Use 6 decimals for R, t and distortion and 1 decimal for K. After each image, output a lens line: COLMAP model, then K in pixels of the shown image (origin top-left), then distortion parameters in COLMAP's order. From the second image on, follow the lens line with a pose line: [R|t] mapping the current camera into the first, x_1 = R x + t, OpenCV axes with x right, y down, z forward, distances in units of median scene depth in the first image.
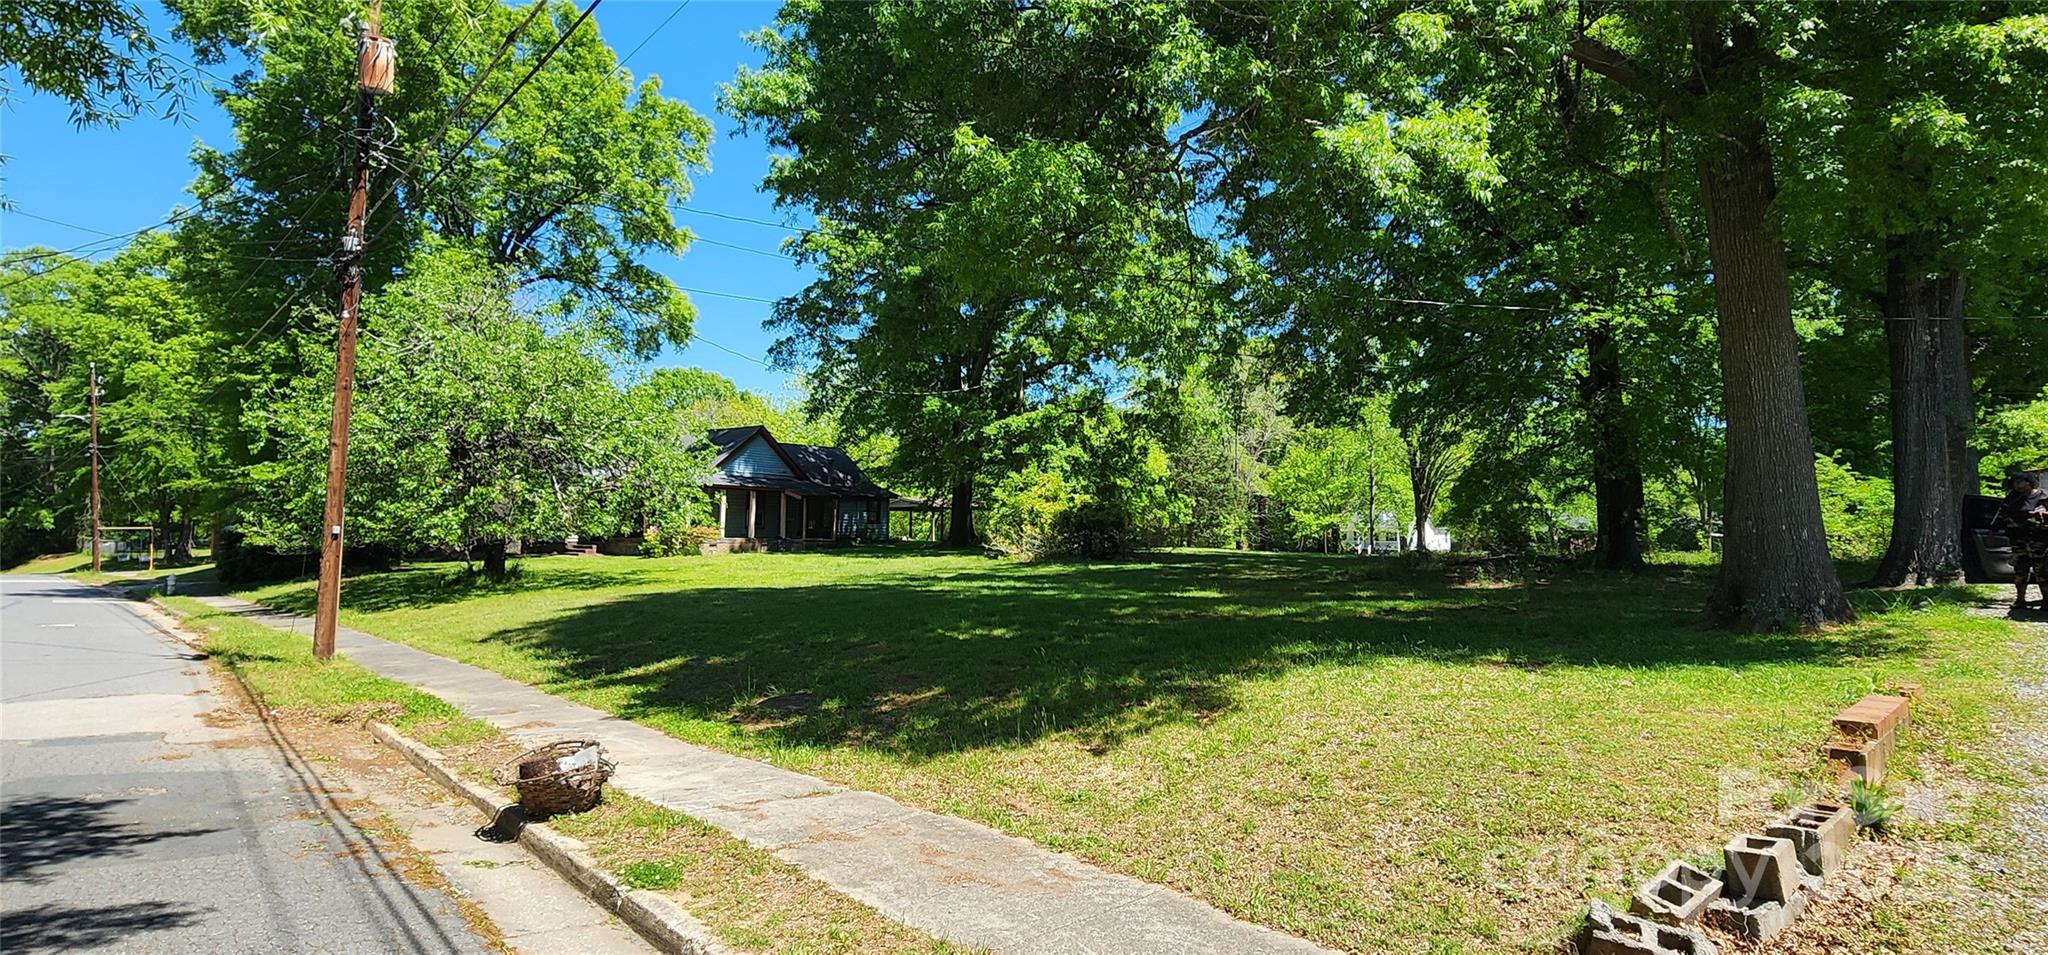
lens RADIAL K [[842.8, 0, 1034.0], [0, 842.8, 458.7], [0, 0, 1]] dist [0.000212, 0.000152]
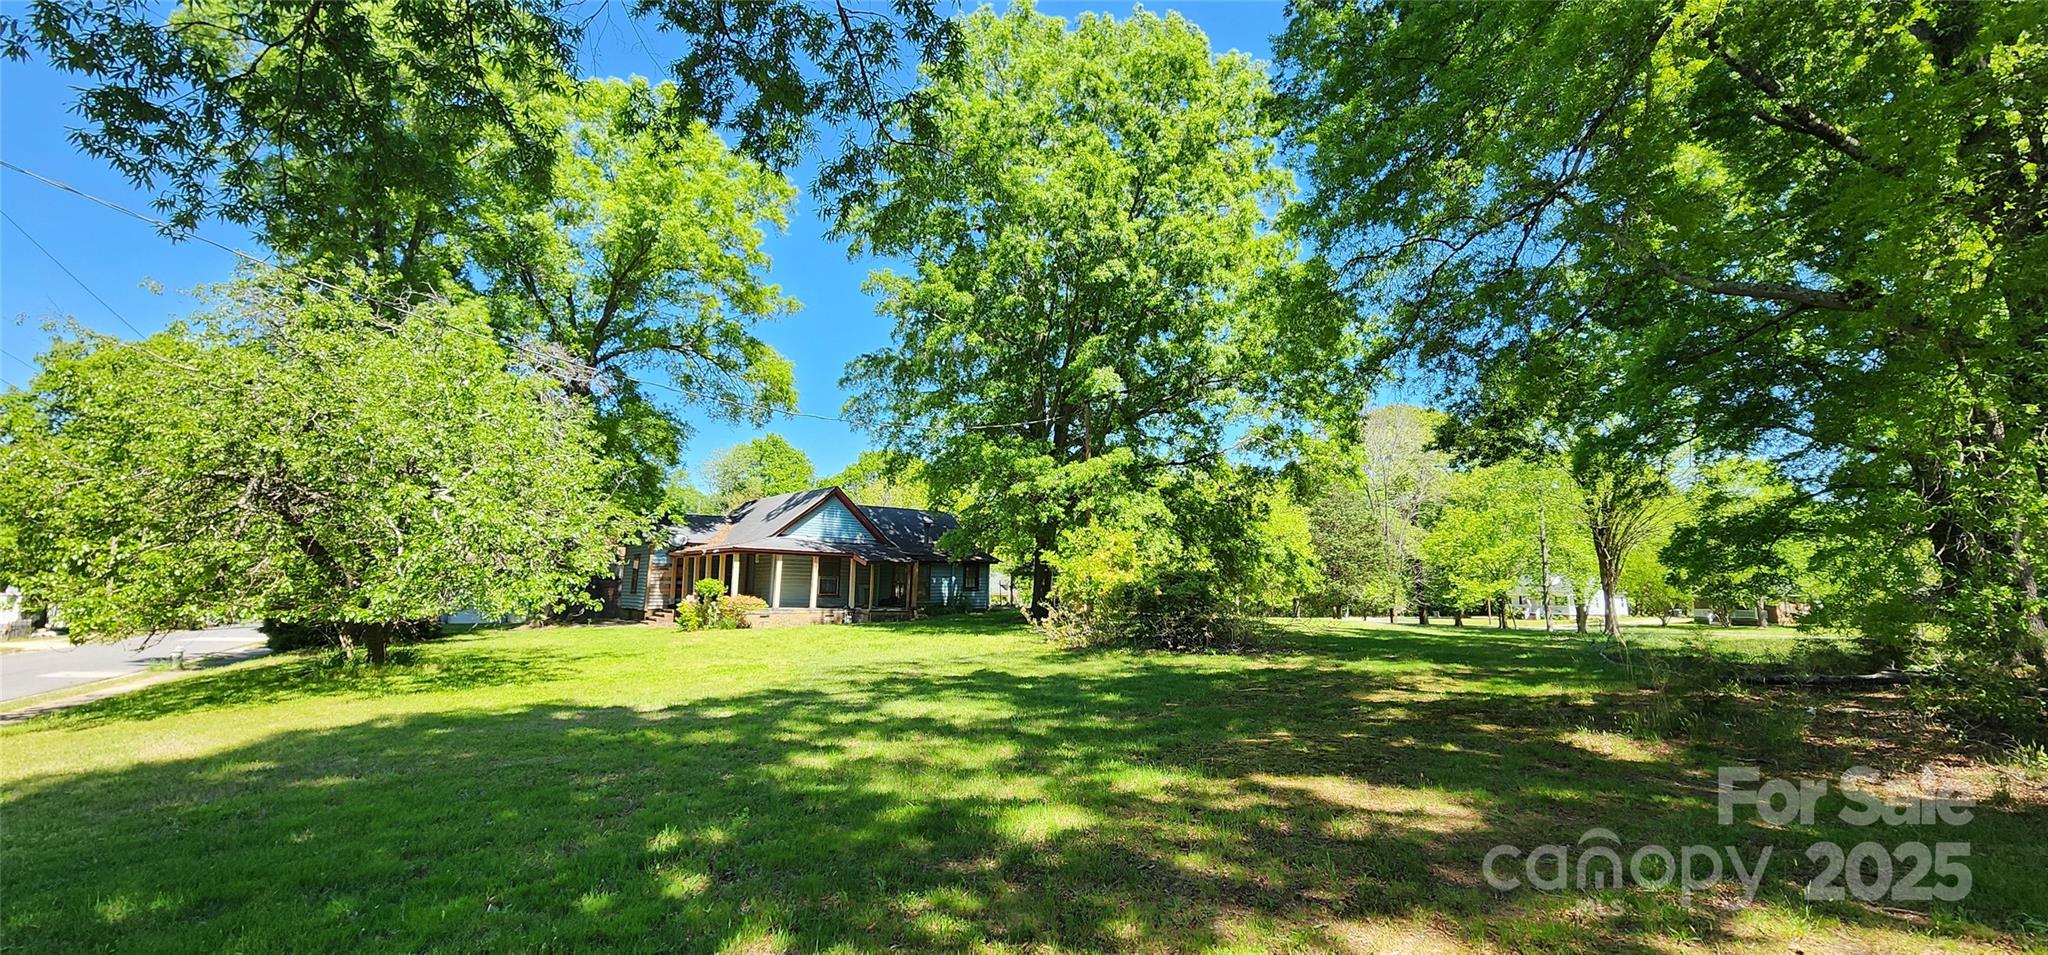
lens RADIAL K [[823.2, 0, 1024.0], [0, 823.2, 477.5], [0, 0, 1]] dist [-0.000346, 0.000035]
pose [[0.983897, -0.021594, -0.177429, 0.040072], [0.011292, 0.998202, -0.058869, 0.005557], [0.178381, 0.055918, 0.982371, 0.123791]]
